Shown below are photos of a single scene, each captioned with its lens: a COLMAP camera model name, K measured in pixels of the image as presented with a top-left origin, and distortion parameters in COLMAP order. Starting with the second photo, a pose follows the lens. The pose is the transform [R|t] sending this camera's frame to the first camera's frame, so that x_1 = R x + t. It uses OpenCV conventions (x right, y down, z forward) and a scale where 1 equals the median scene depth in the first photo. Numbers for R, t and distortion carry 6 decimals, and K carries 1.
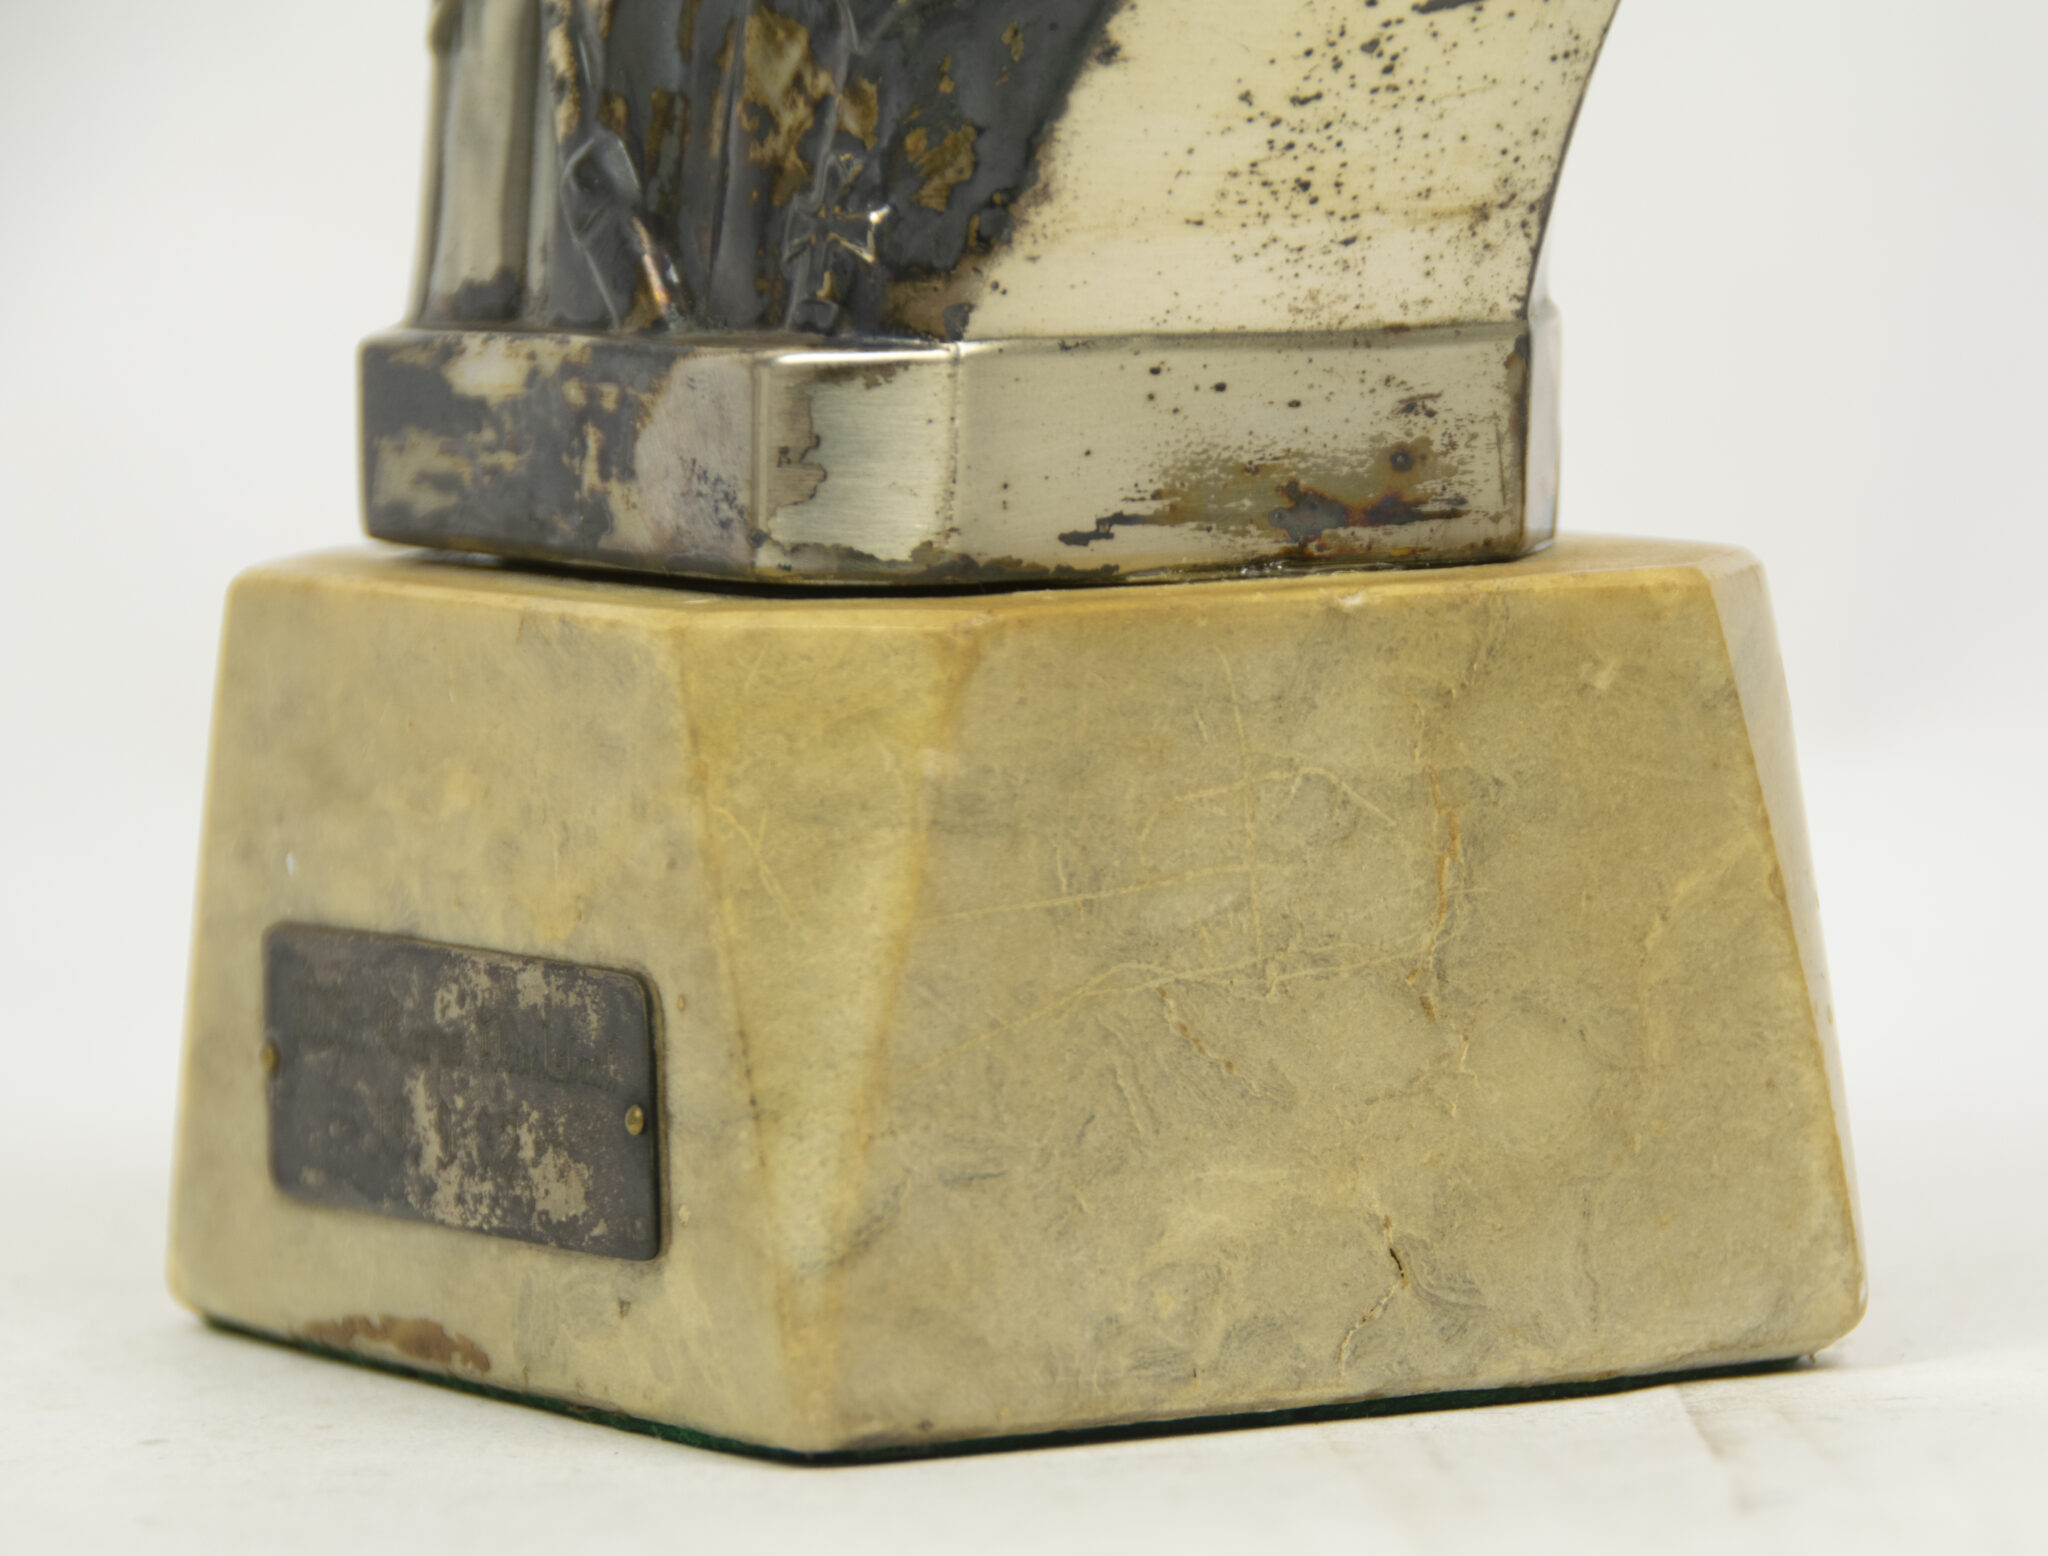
lens RADIAL K [[11532.8, 0, 1247.6], [0, 11532.8, 915.7], [0, 0, 1]] dist [0.761242, 0.000000]
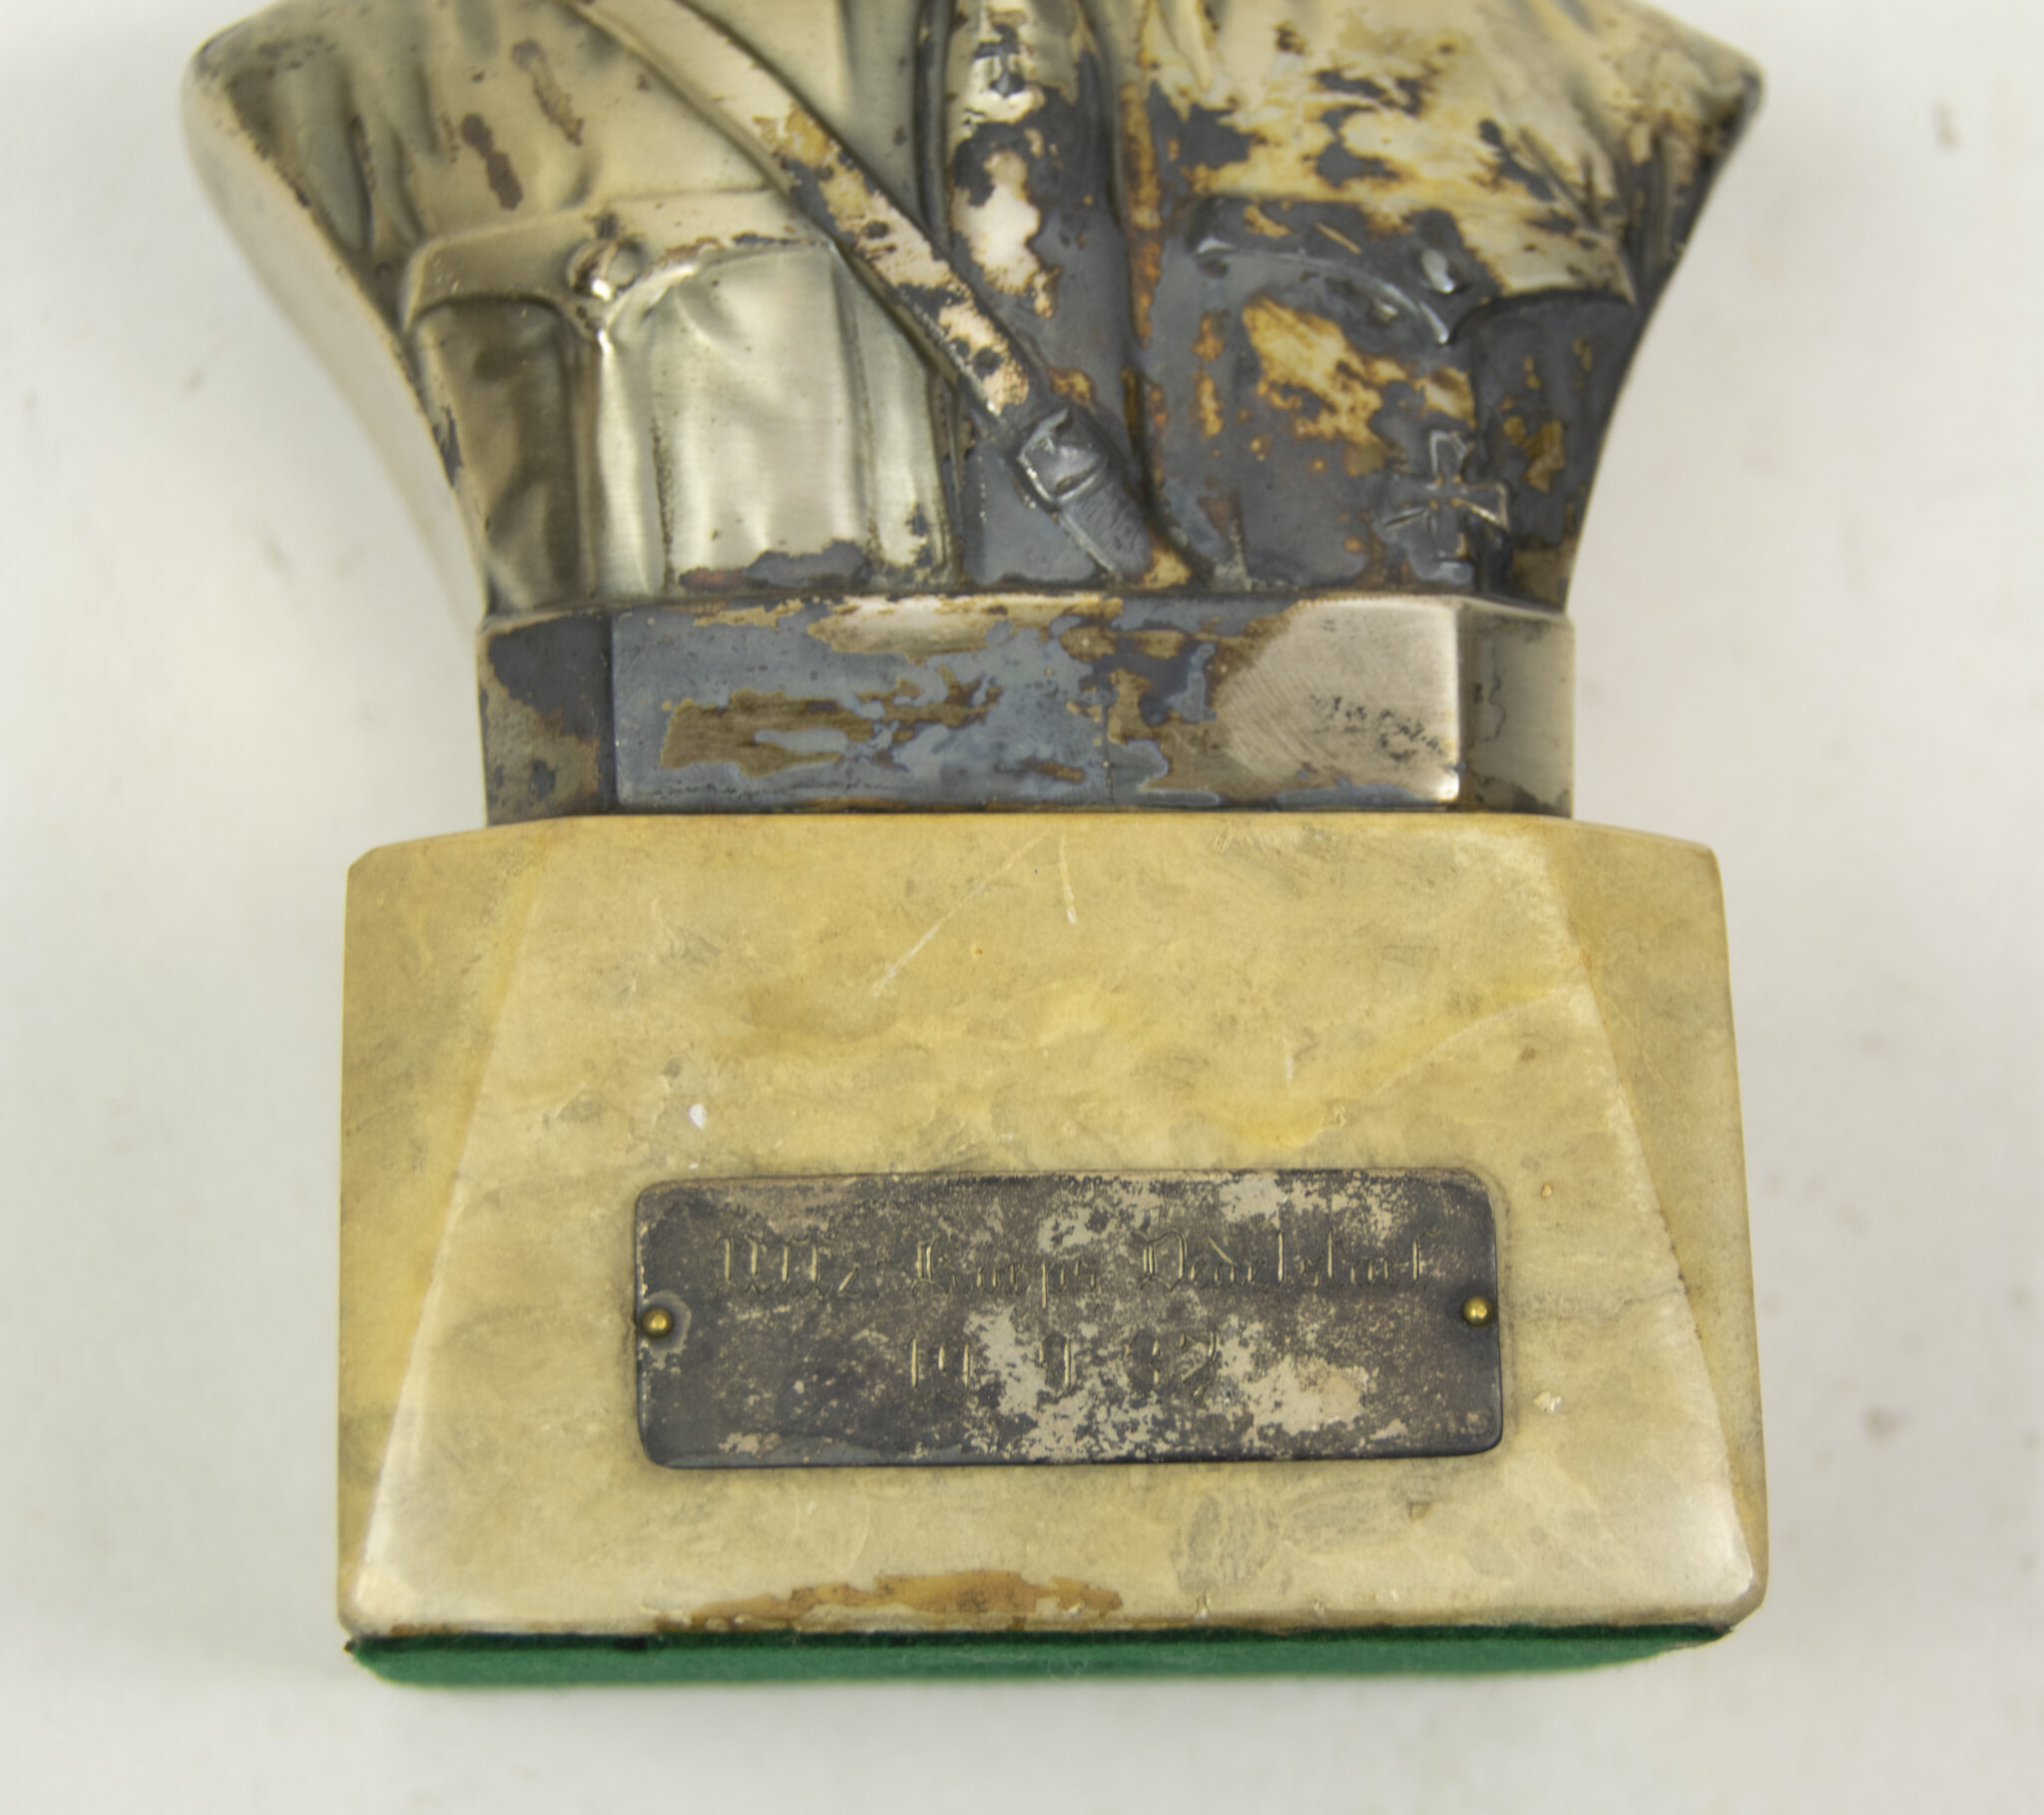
lens RADIAL K [[6525.6, 0, 1189.0], [0, 6525.6, 932.6], [0, 0, 1]] dist [0.159510, 0.000000]
pose [[0.445751, 0.138182, 0.884427, -0.564727], [0.091198, 0.975863, -0.198432, 0.094947], [-0.890499, 0.169109, 0.422390, 0.772794]]
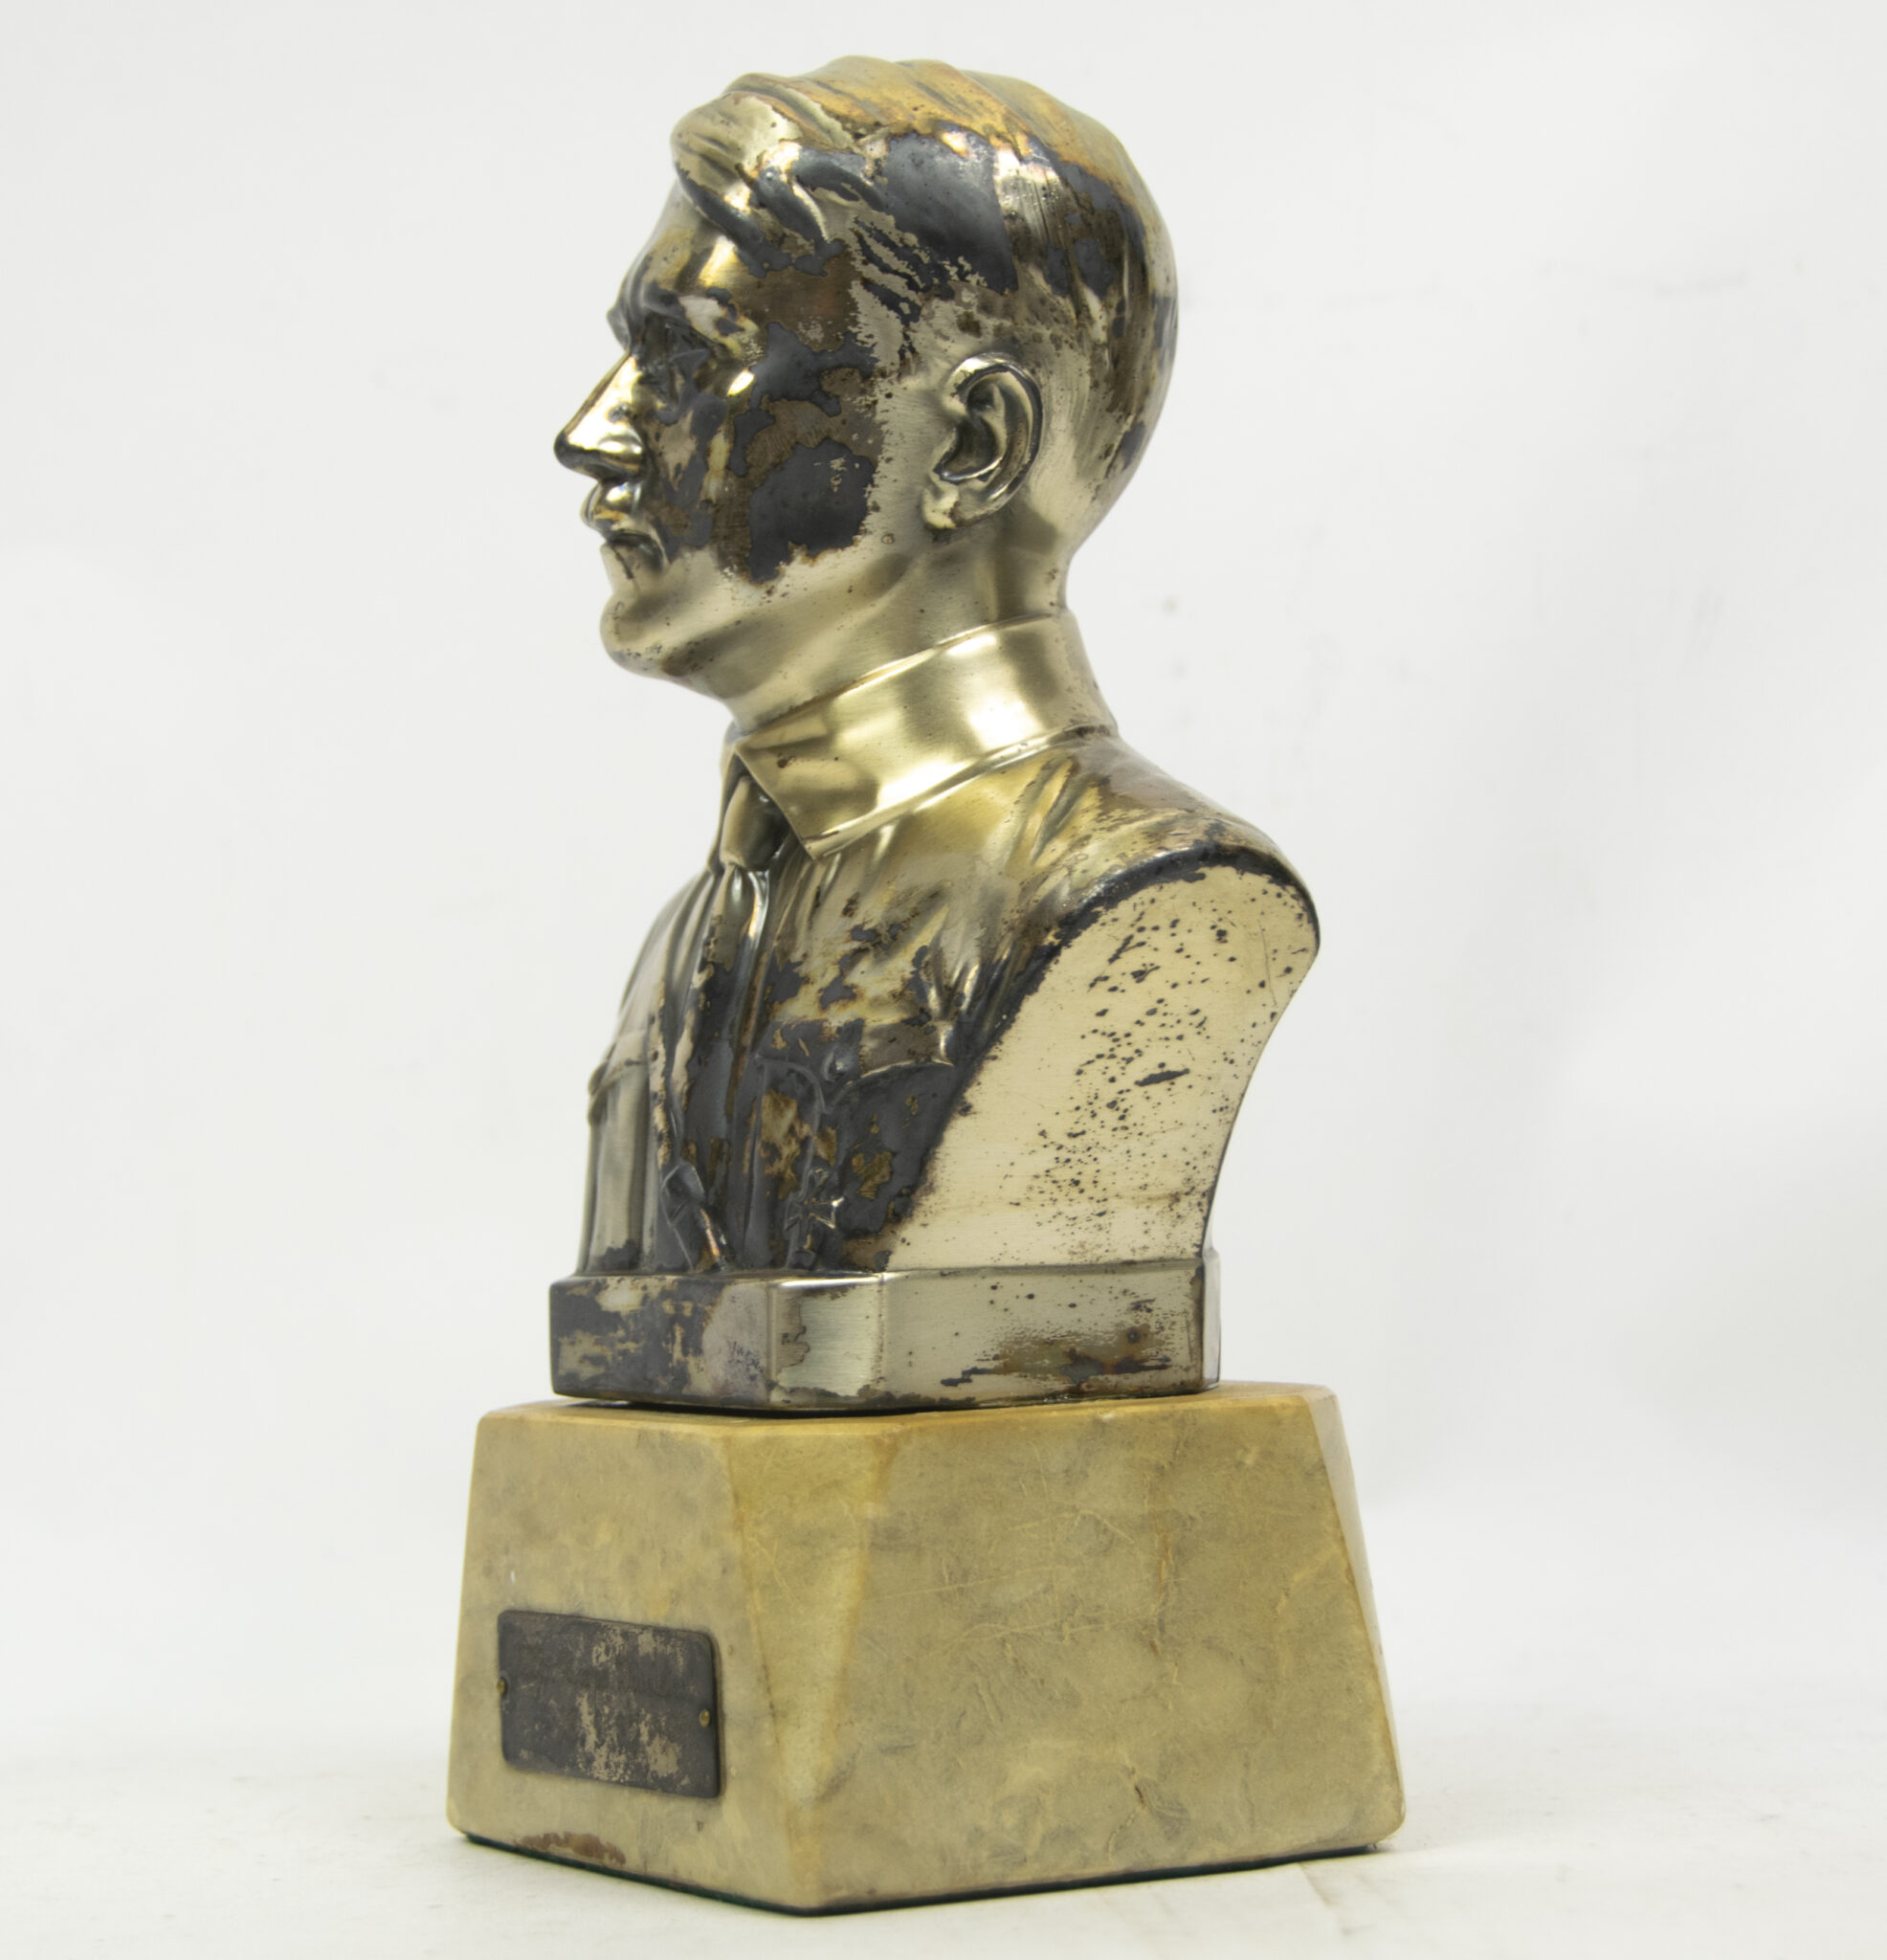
lens RADIAL K [[5698.6, 0, 943.1], [0, 5698.6, 1061.6], [0, 0, 1]] dist [0.155894, 0.000000]
pose [[0.999802, -0.015565, -0.012399, -0.004414], [0.014260, 0.994972, -0.099135, 0.004959], [0.013880, 0.098938, 0.994997, 0.125727]]
